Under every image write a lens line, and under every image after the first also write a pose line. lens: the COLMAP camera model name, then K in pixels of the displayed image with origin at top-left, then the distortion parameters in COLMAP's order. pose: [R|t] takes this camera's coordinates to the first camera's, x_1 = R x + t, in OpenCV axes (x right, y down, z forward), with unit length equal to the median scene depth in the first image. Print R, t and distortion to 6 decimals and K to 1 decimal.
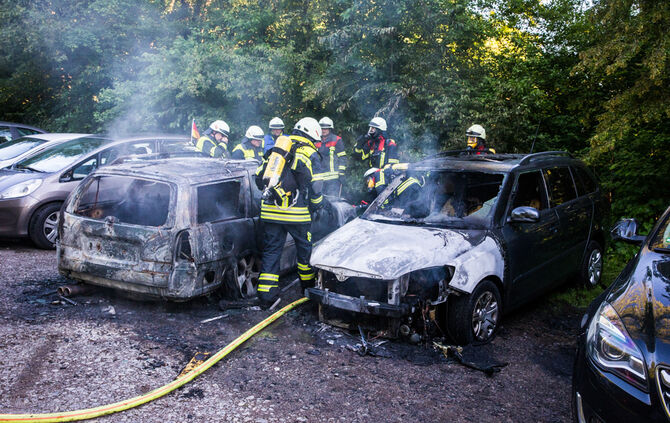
lens RADIAL K [[653.7, 0, 335.0], [0, 653.7, 211.5], [0, 0, 1]] dist [-0.003195, -0.001062]
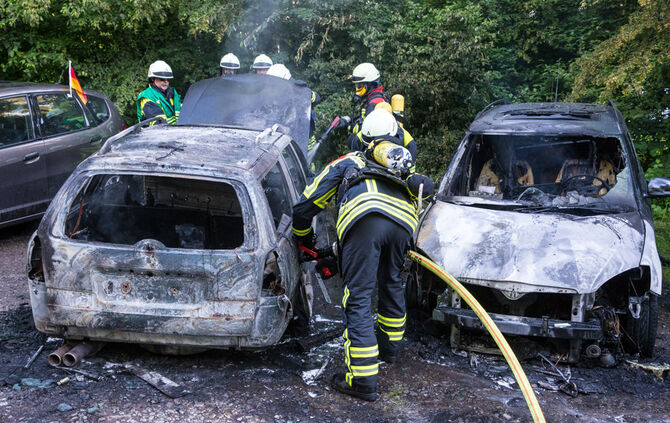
lens RADIAL K [[723.7, 0, 335.0], [0, 723.7, 211.5], [0, 0, 1]] dist [0.008146, 0.008986]
pose [[0.934908, -0.092257, 0.342689, -0.416018], [0.058018, 0.992361, 0.108876, -0.088143], [-0.350116, -0.081907, 0.933118, 0.270230]]
